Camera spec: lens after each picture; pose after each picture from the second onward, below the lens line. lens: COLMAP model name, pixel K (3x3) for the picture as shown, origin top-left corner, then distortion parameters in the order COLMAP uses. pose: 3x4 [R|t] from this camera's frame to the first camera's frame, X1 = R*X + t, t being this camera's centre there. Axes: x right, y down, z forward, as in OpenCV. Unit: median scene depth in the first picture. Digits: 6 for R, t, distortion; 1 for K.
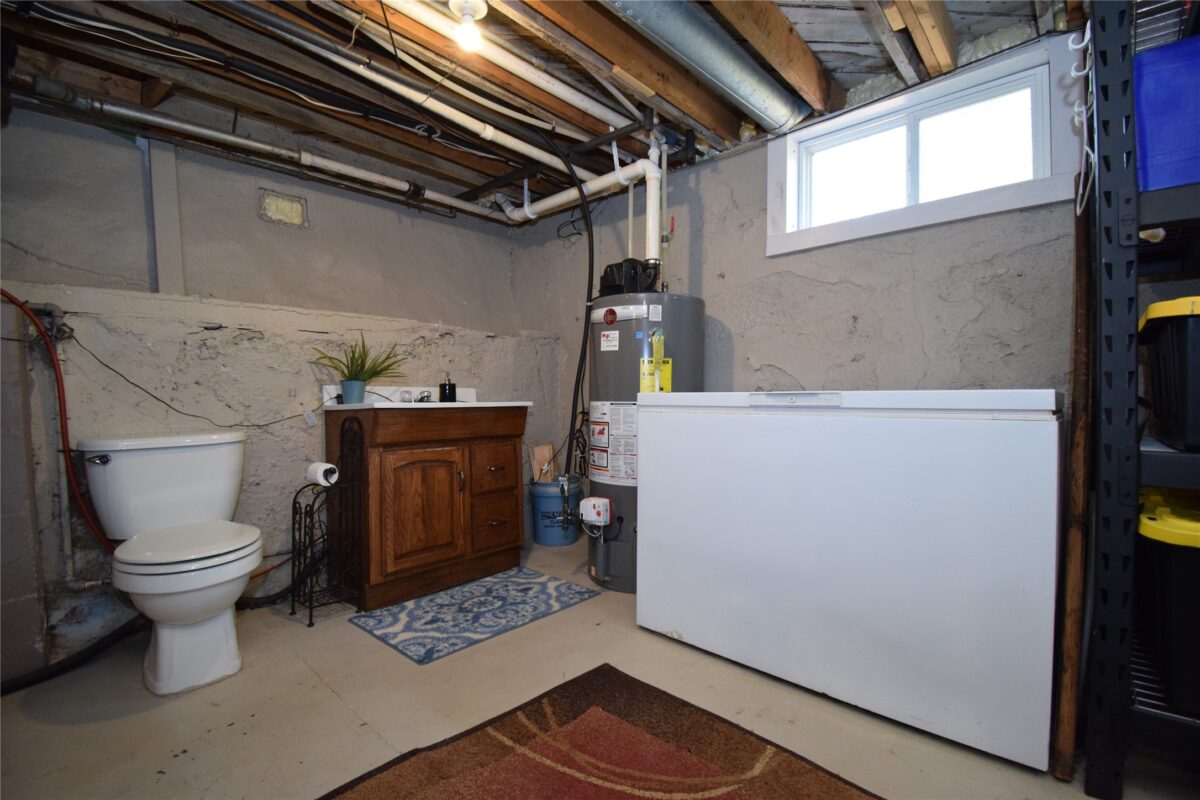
lens RADIAL K [[532.1, 0, 595.4], [0, 532.1, 402.9], [0, 0, 1]] dist [0.008819, -0.014008]
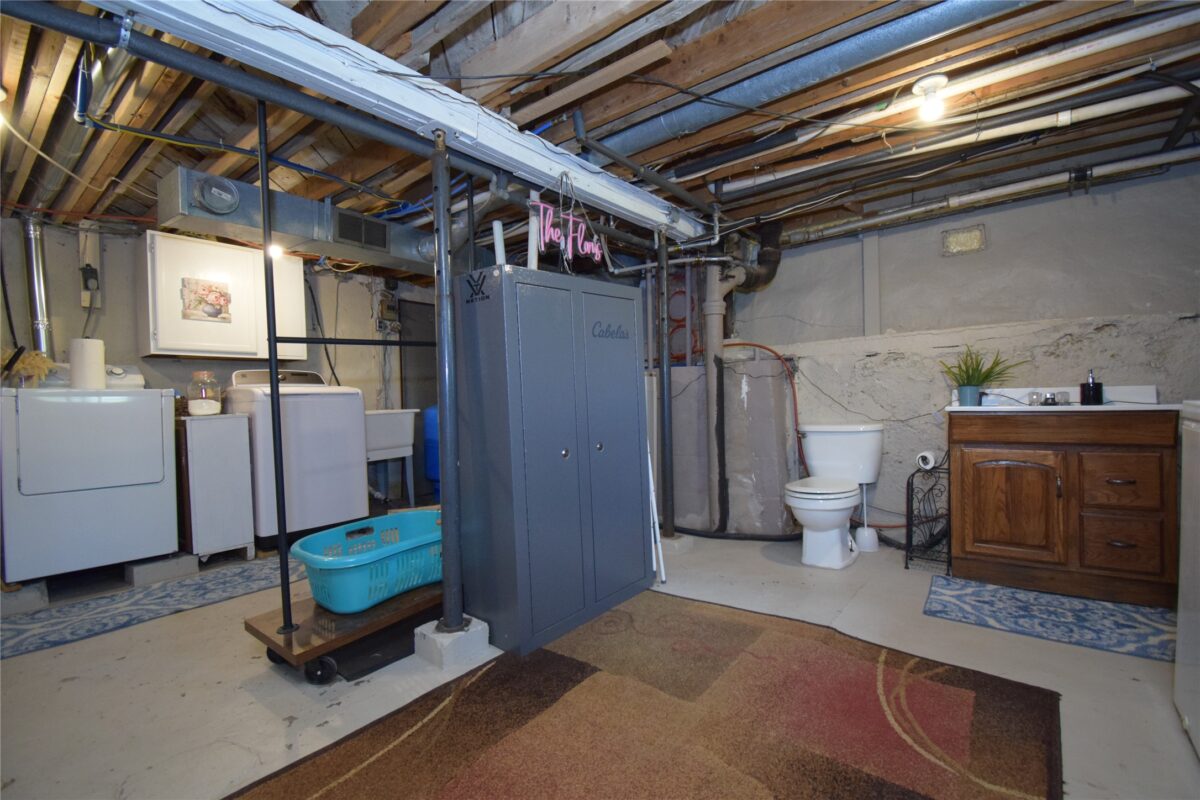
lens RADIAL K [[532.1, 0, 593.0], [0, 532.1, 404.3], [0, 0, 1]] dist [0.008819, -0.014008]
pose [[0.055047, 0.013946, -0.998386, 0.701306], [0.021714, 0.999649, 0.015161, -0.038410], [0.998248, -0.022514, 0.054725, 0.114524]]
